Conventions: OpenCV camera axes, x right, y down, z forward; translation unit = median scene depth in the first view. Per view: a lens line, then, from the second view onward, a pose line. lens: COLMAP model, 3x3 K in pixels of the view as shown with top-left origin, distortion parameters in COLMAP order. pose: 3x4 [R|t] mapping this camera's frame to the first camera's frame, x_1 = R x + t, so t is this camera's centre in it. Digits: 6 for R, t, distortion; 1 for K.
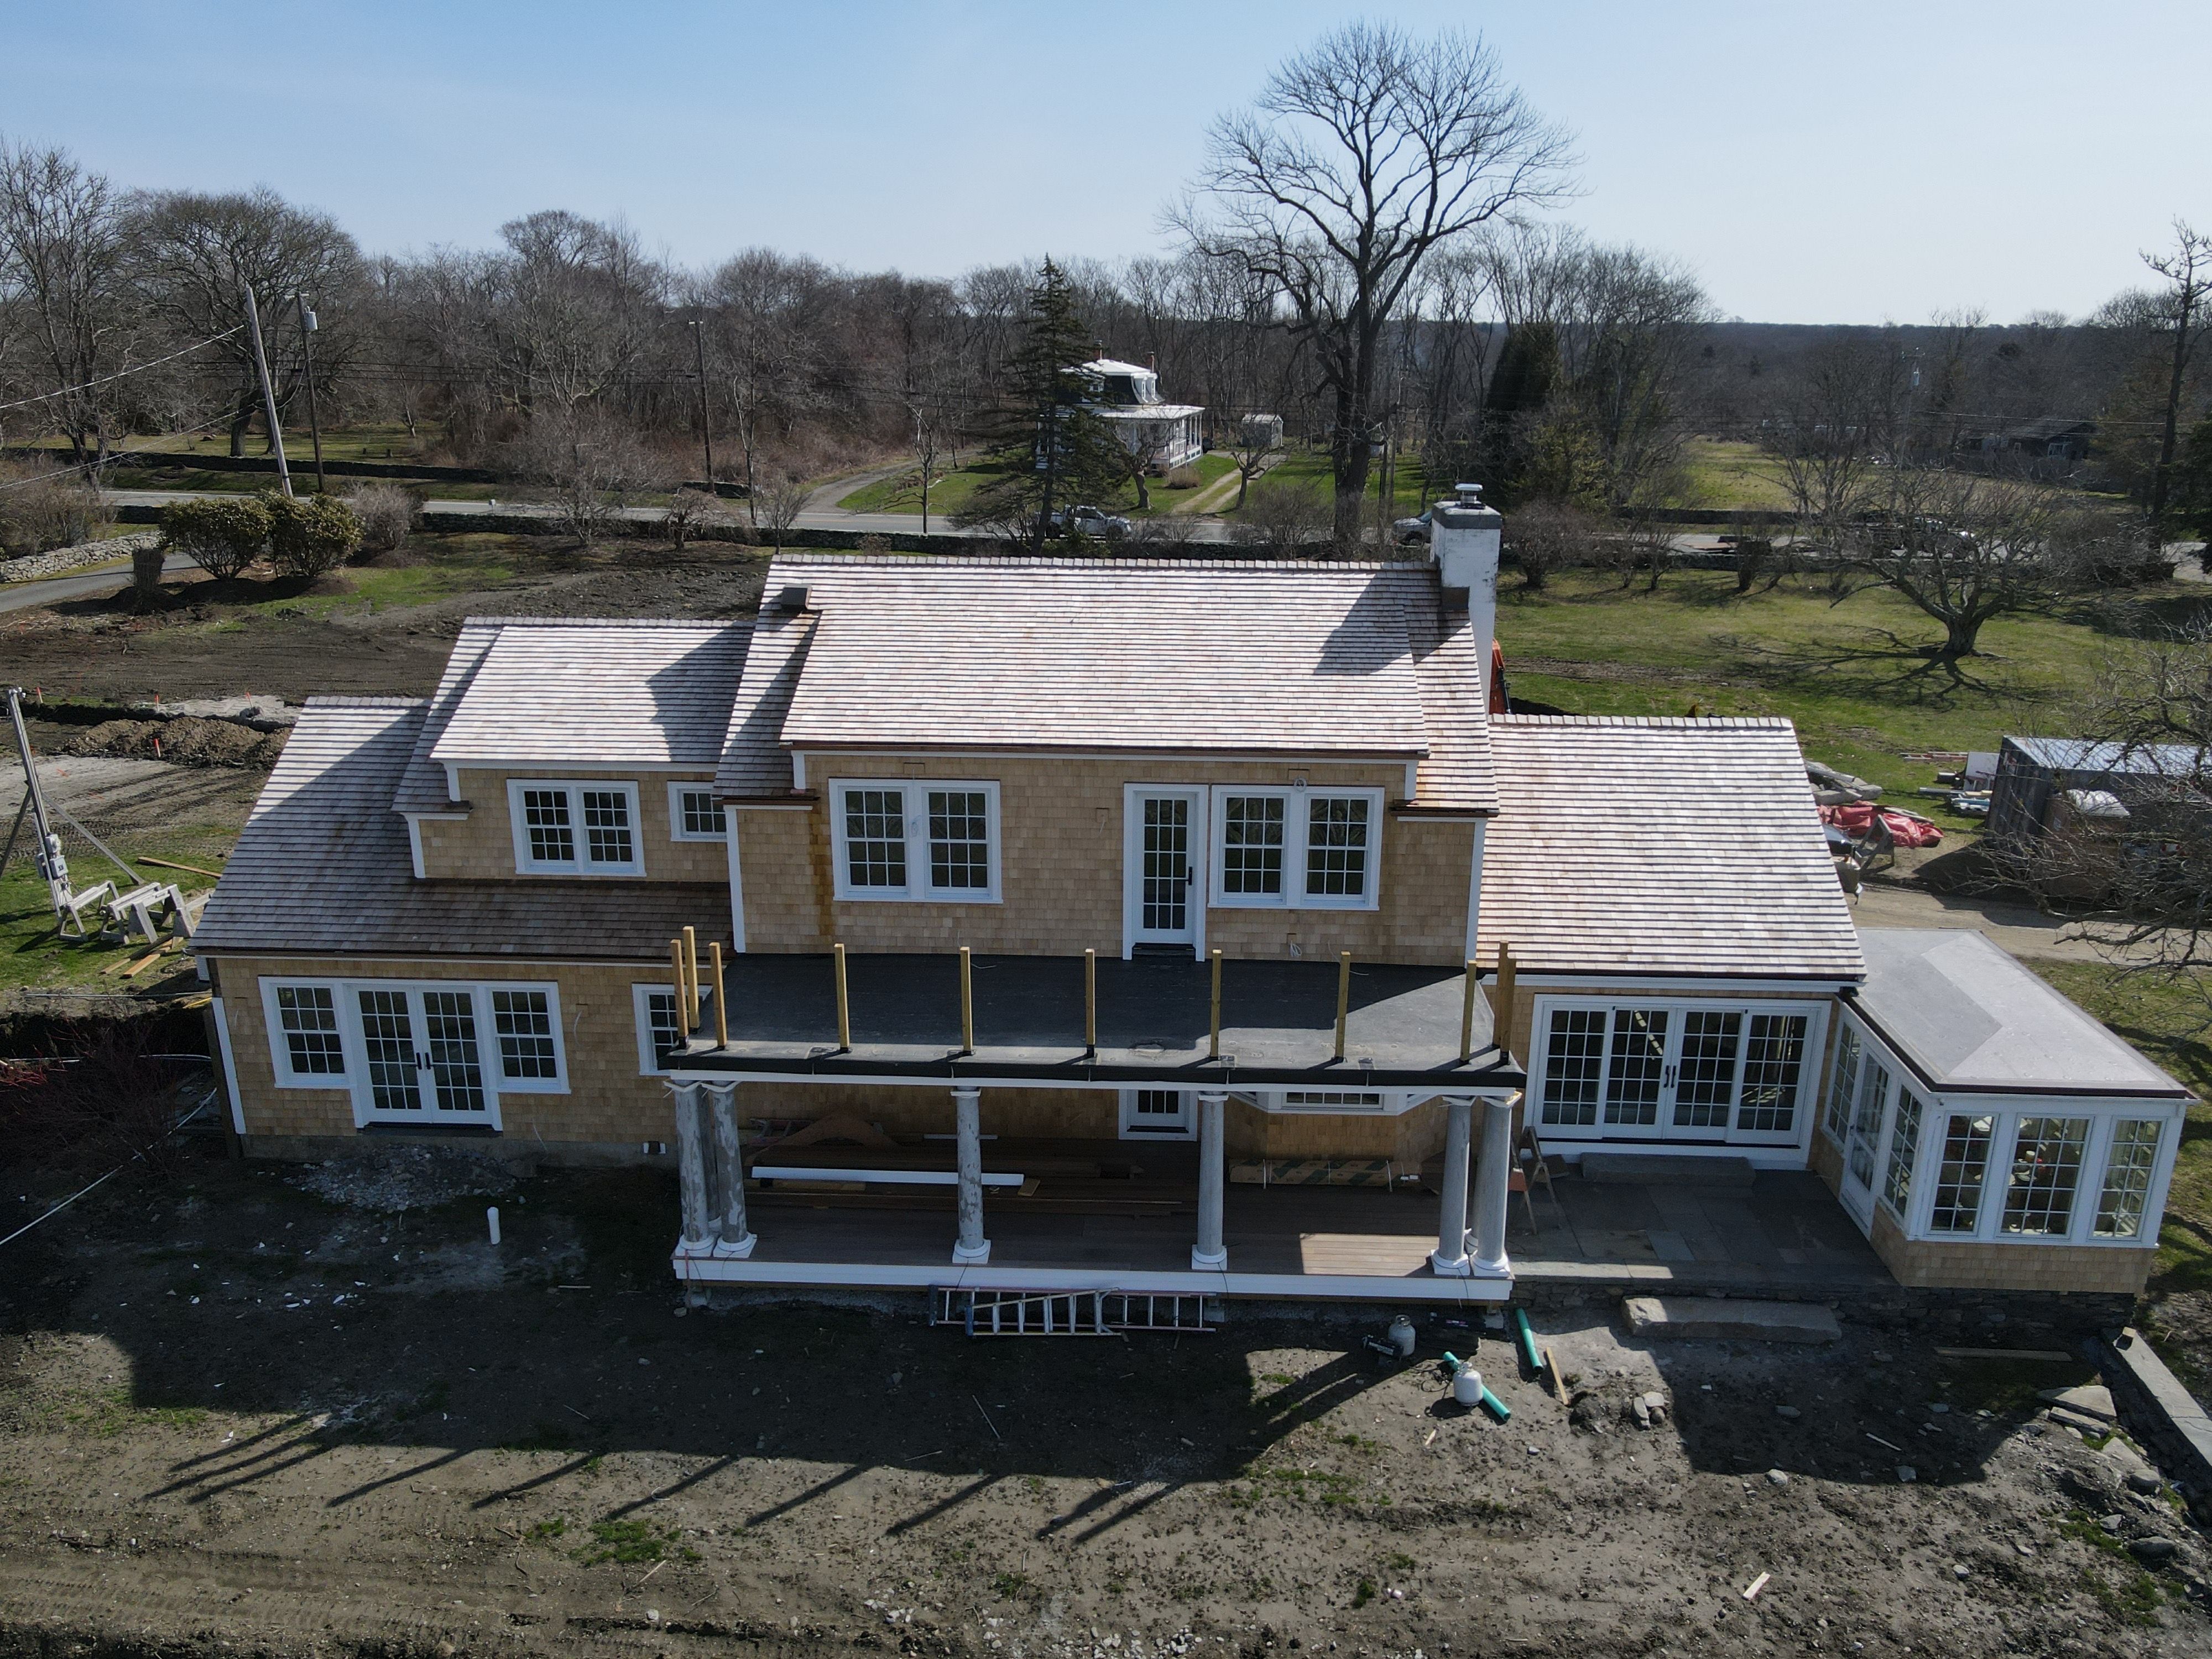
lens RADIAL K [[1608.9, 0, 1110.7], [0, 1608.9, 836.5], [0, 0, 1]] dist [0.010124, 0.019541]
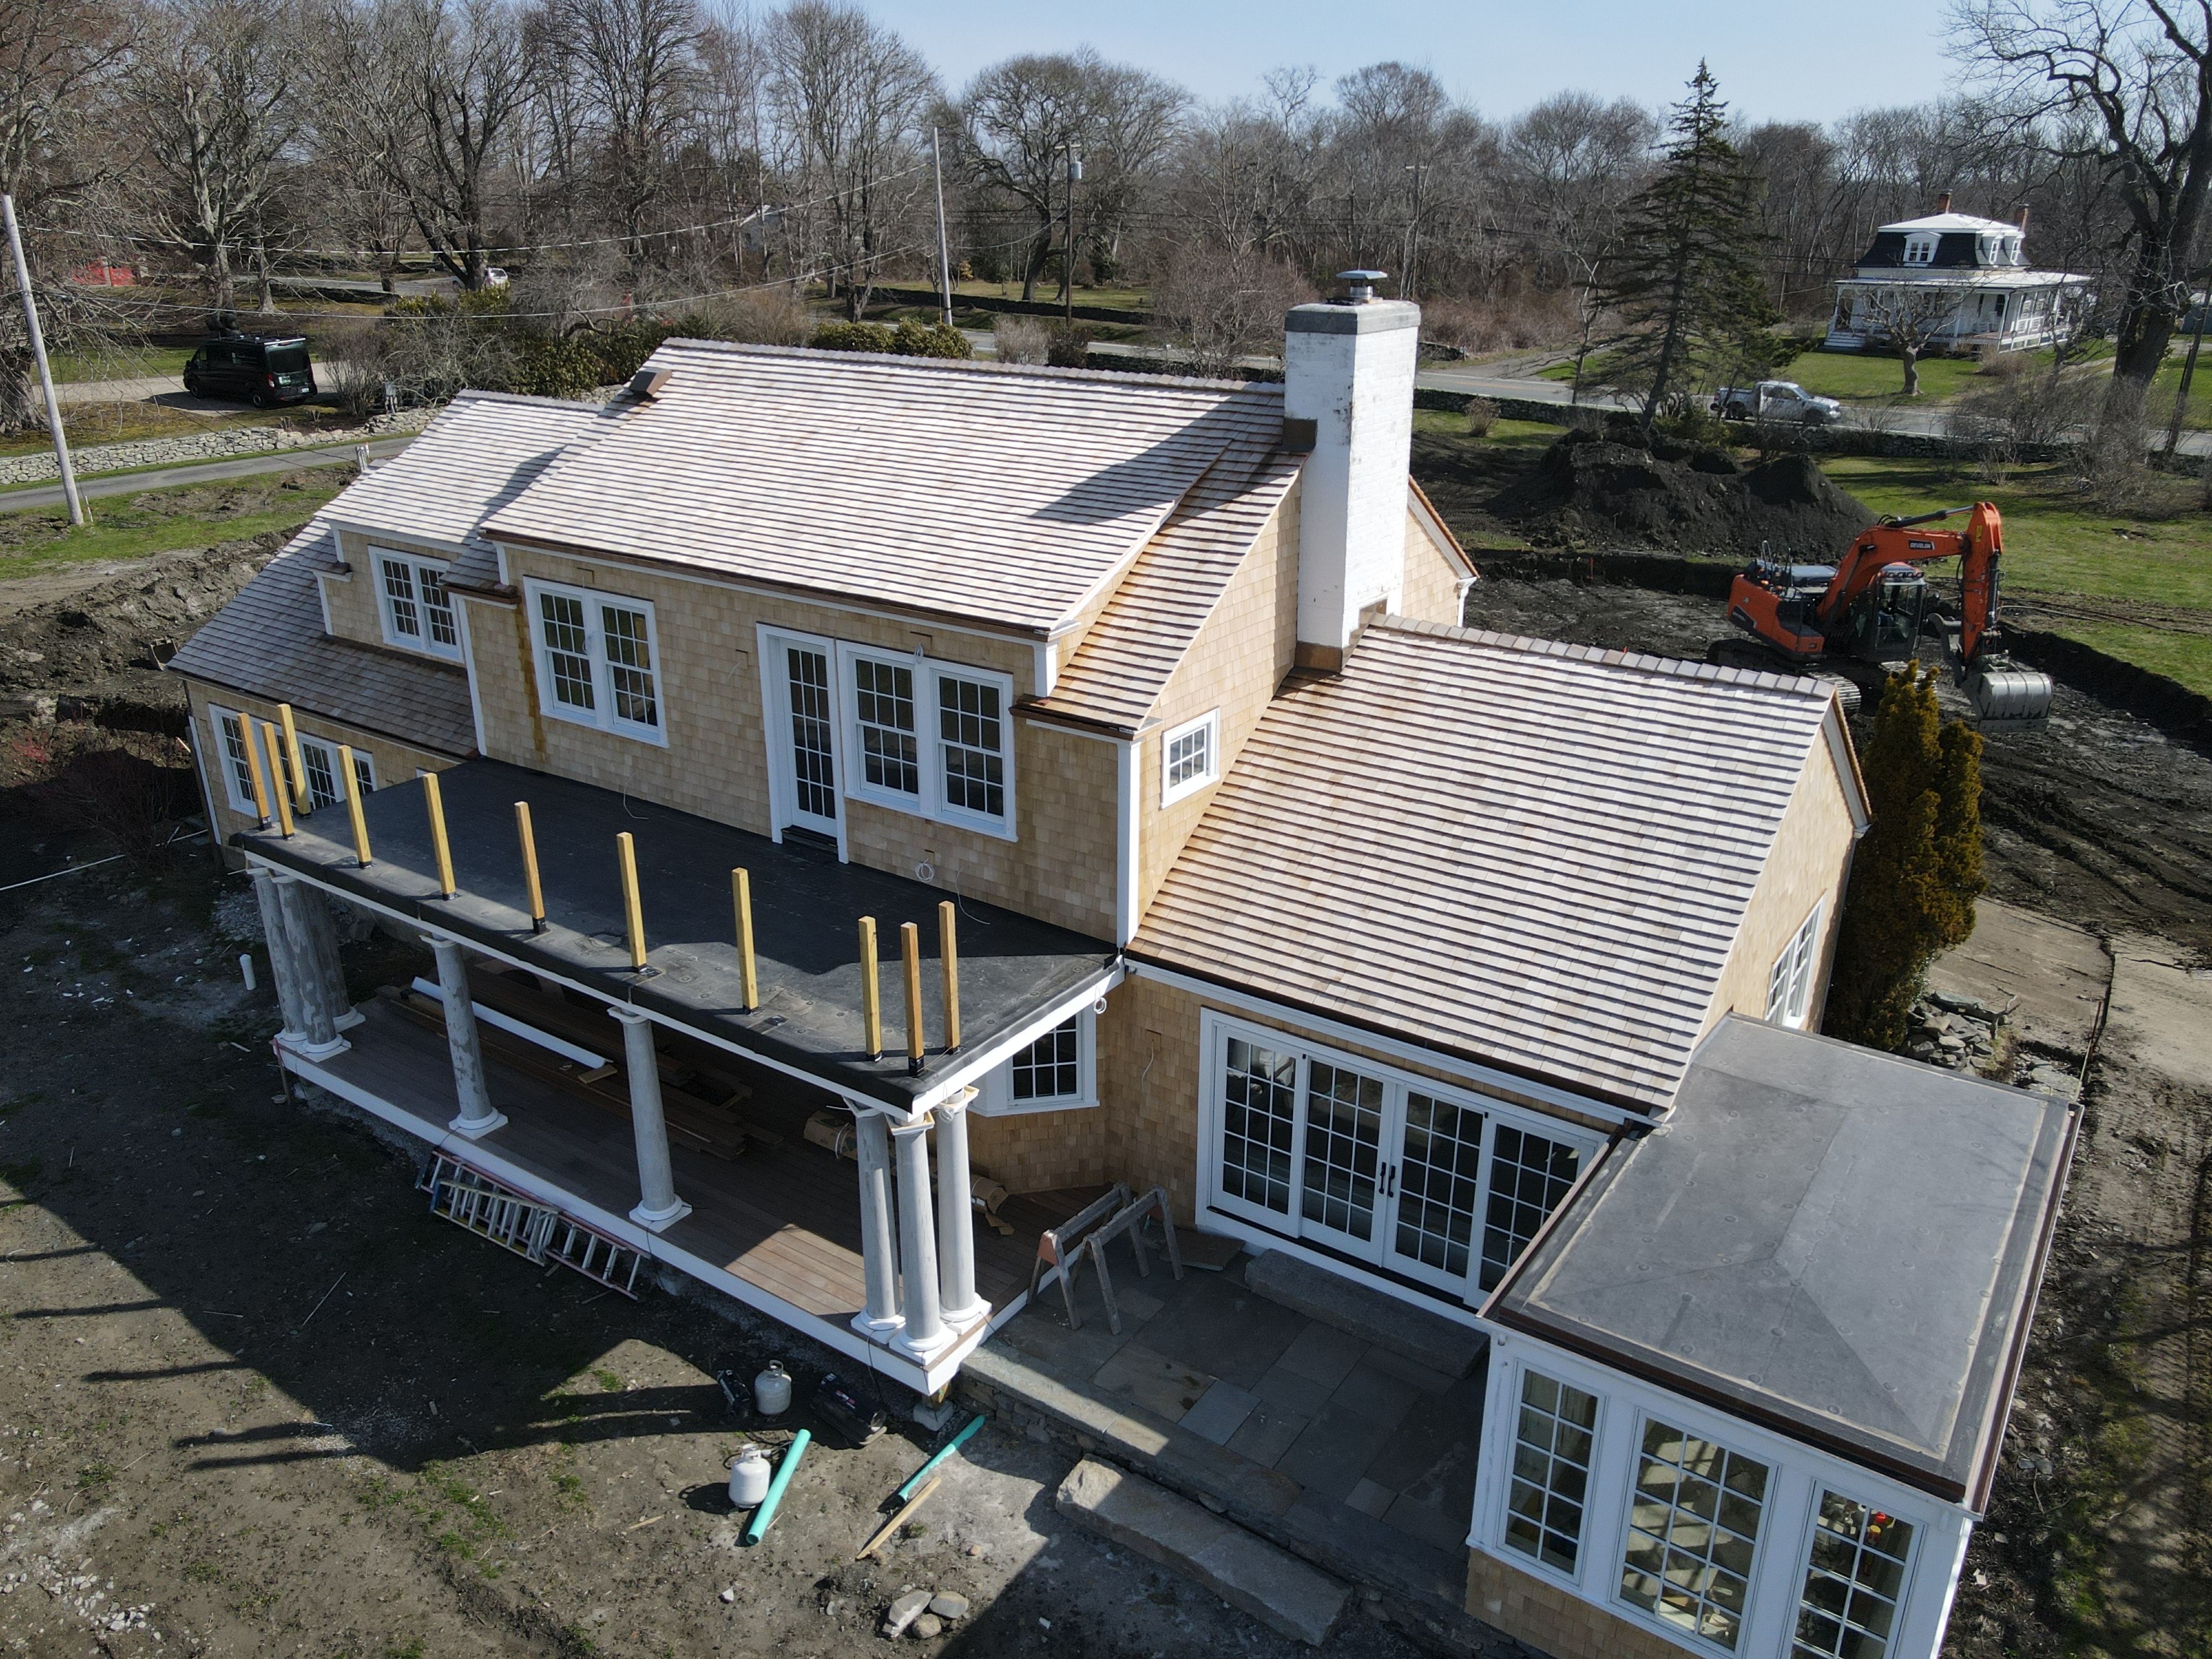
lens RADIAL K [[1608.9, 0, 1104.0], [0, 1608.9, 826.8], [0, 0, 1]] dist [0.010124, 0.019541]
pose [[0.848827, 0.192333, -0.492443, 0.556589], [-0.160657, 0.981267, 0.106327, -0.045571], [0.503668, -0.011139, 0.863825, 0.379297]]
